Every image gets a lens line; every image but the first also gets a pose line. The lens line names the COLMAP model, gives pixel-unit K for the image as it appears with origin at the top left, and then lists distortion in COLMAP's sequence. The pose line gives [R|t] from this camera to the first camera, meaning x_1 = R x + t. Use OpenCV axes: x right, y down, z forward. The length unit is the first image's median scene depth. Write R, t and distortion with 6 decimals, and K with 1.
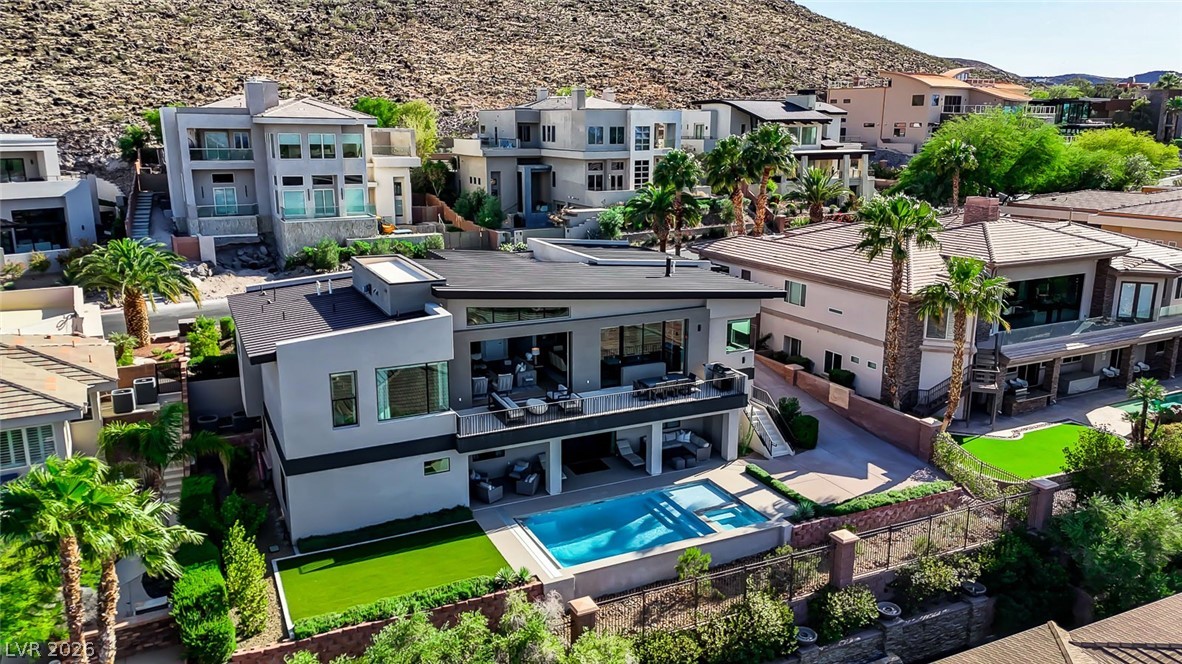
lens RADIAL K [[859.8, 0, 591.0], [0, 859.8, 332.0], [0, 0, 1]] dist [0.106500, -0.122382]
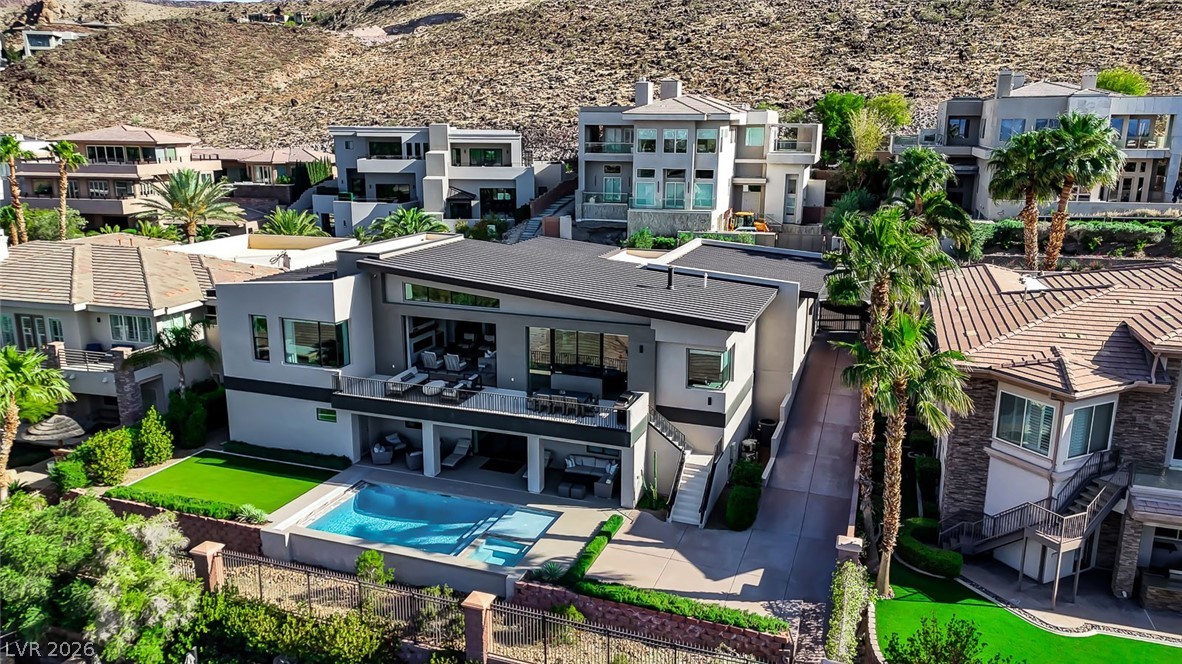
lens RADIAL K [[859.8, 0, 591.0], [0, 859.8, 332.0], [0, 0, 1]] dist [0.106500, -0.122382]
pose [[0.698580, 0.169851, -0.695080, 0.727247], [-0.170722, 0.982928, 0.068608, -0.076537], [0.694866, 0.070737, 0.715652, 0.368239]]
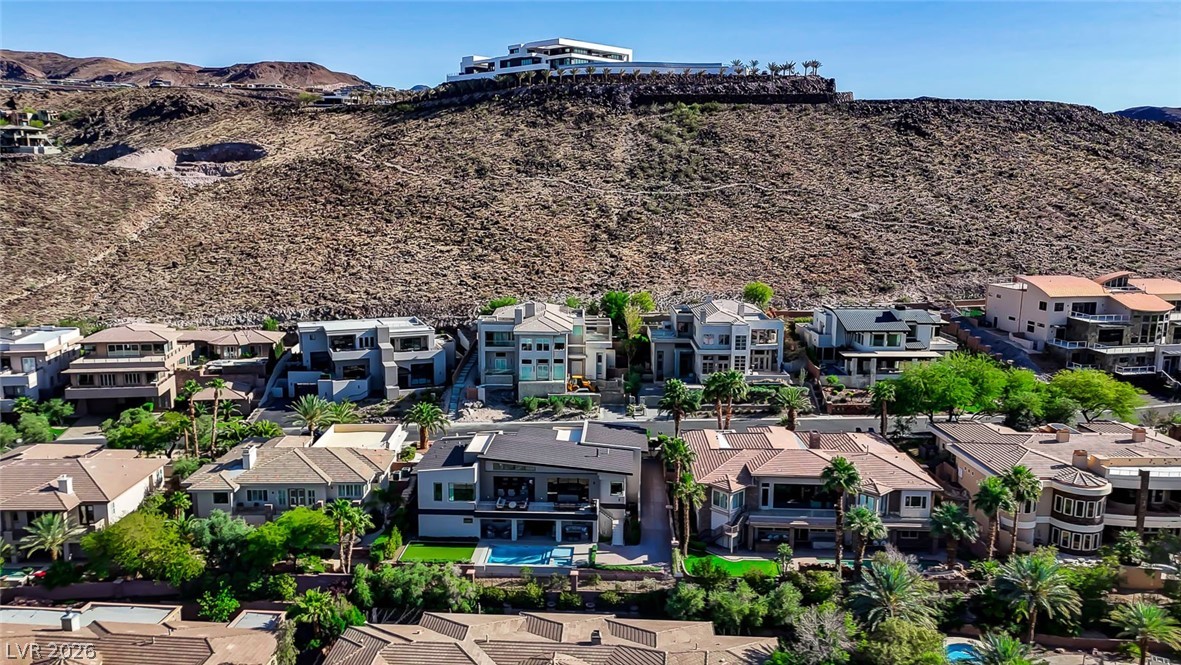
lens RADIAL K [[859.0, 0, 590.5], [0, 859.0, 332.5], [0, 0, 1]] dist [0.106500, -0.122382]
pose [[0.881620, 0.088282, -0.463630, 1.239189], [-0.118853, 0.992220, -0.037072, -0.343133], [0.456750, 0.087787, 0.885253, -1.182777]]
